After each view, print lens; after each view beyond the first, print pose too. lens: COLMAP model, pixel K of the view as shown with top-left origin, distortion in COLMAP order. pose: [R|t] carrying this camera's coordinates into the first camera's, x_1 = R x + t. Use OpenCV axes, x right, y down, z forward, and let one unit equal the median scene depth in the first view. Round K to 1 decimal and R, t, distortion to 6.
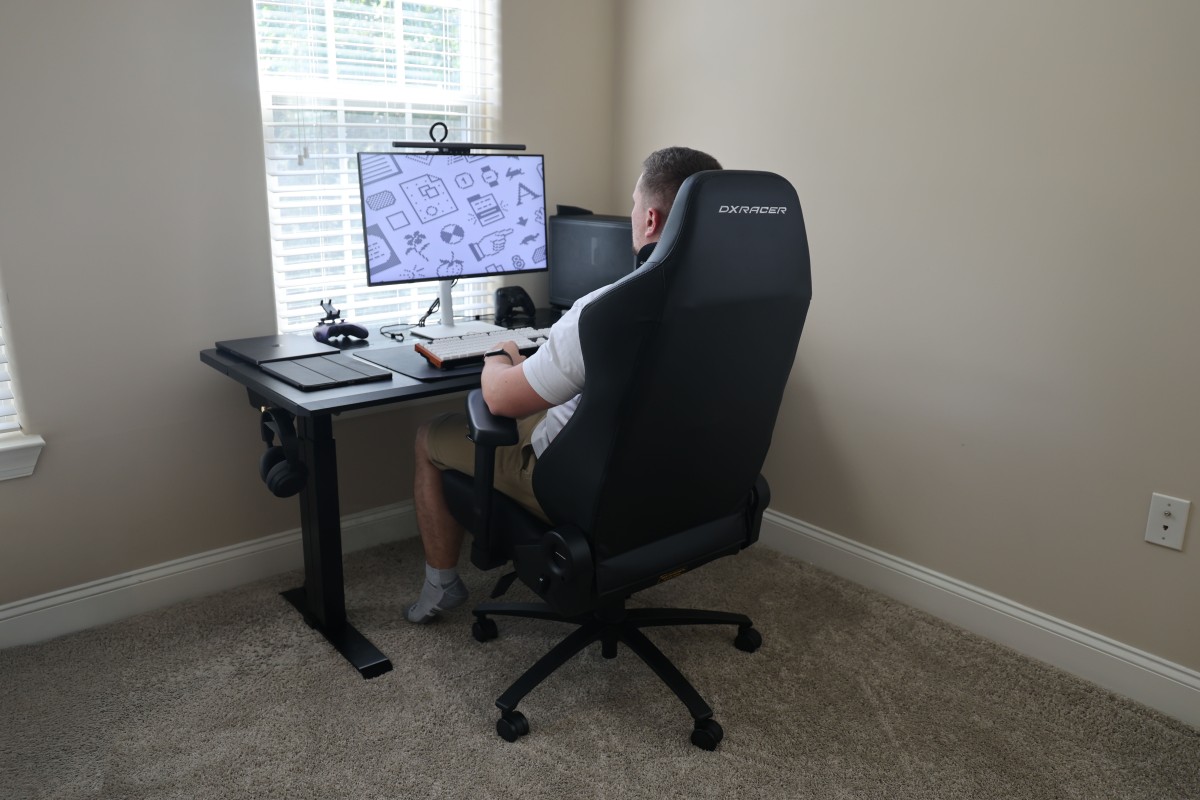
lens RADIAL K [[889.7, 0, 600.0], [0, 889.7, 400.0], [0, 0, 1]] dist [-0.097922, 0.084975]
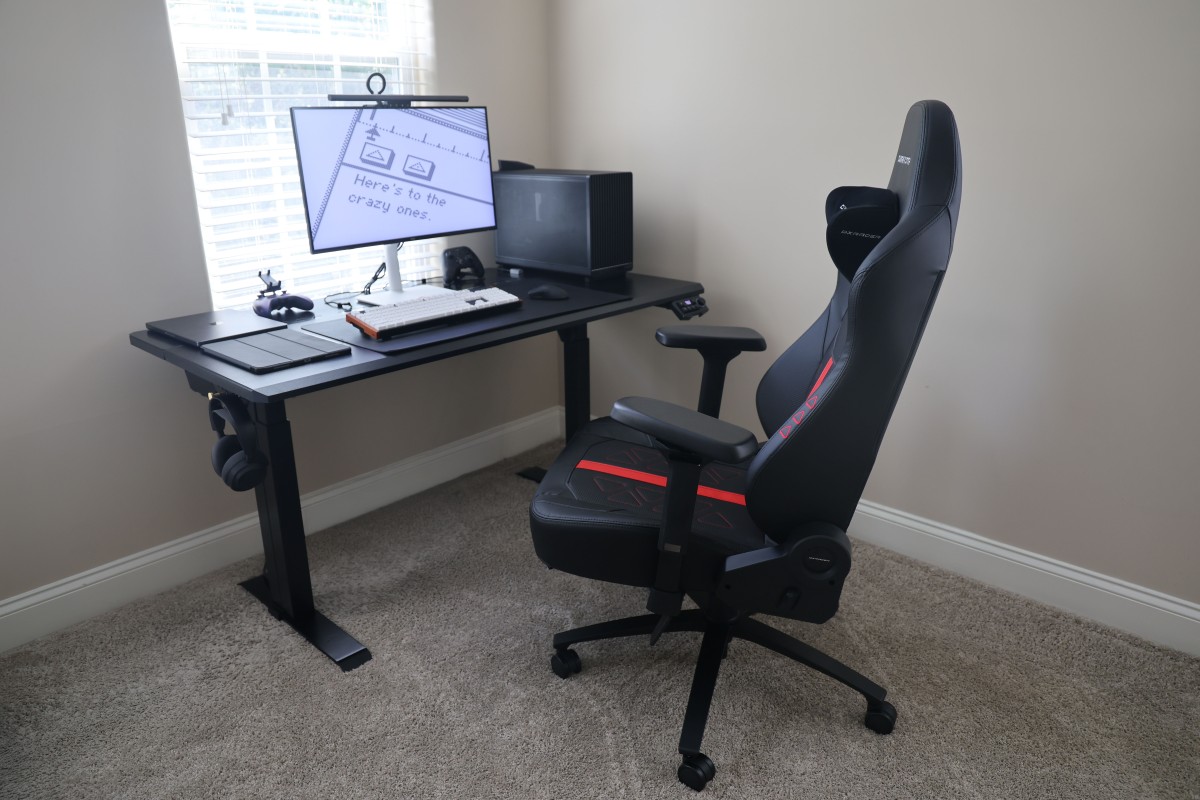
lens RADIAL K [[832.6, 0, 602.2], [0, 832.6, 405.2], [0, 0, 1]] dist [-0.102051, 0.065537]
pose [[0.992403, -0.061171, 0.106747, -0.061448], [0.053732, 0.996012, 0.071221, -0.015415], [-0.110678, -0.064944, 0.991732, 0.100840]]
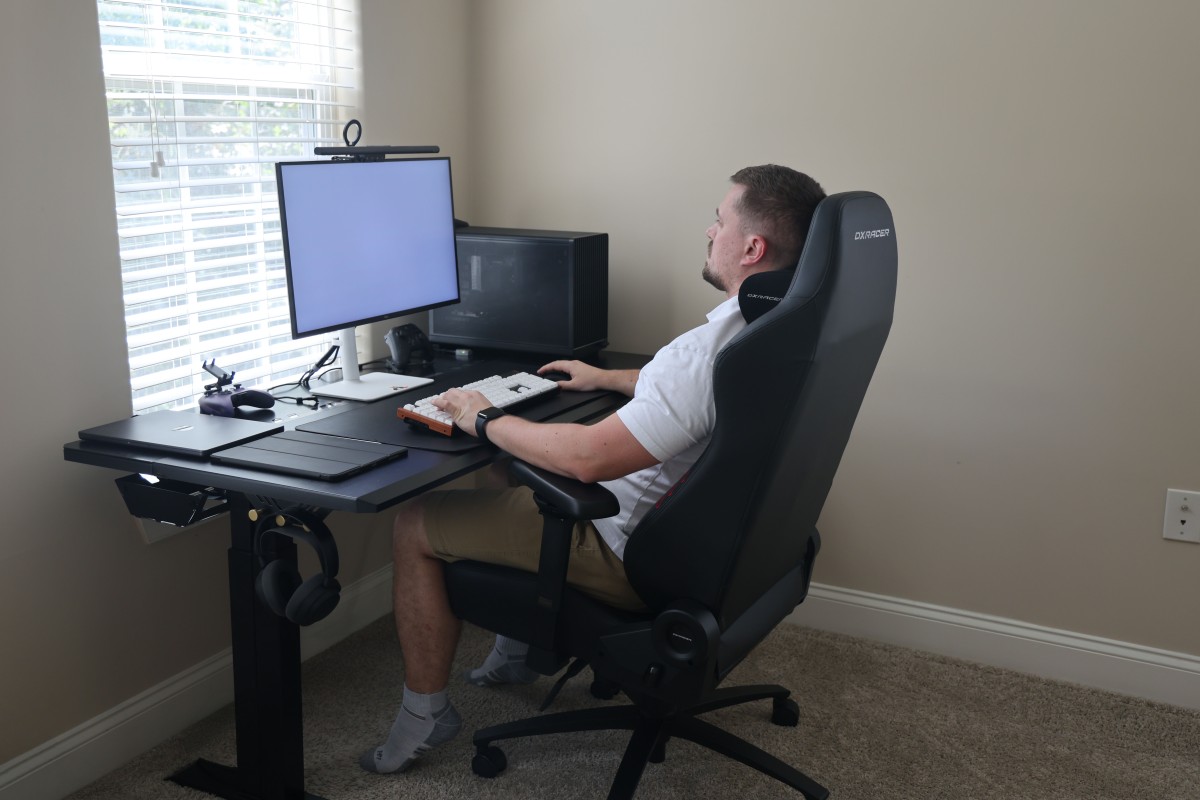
lens RADIAL K [[1231.3, 0, 600.0], [0, 1231.3, 400.0], [0, 0, 1]] dist [-0.025191, 0.177026]
pose [[0.923422, -0.087803, 0.373607, -0.422525], [0.101350, 0.994710, -0.016731, -0.032363], [-0.370161, 0.053315, 0.927436, -0.072143]]
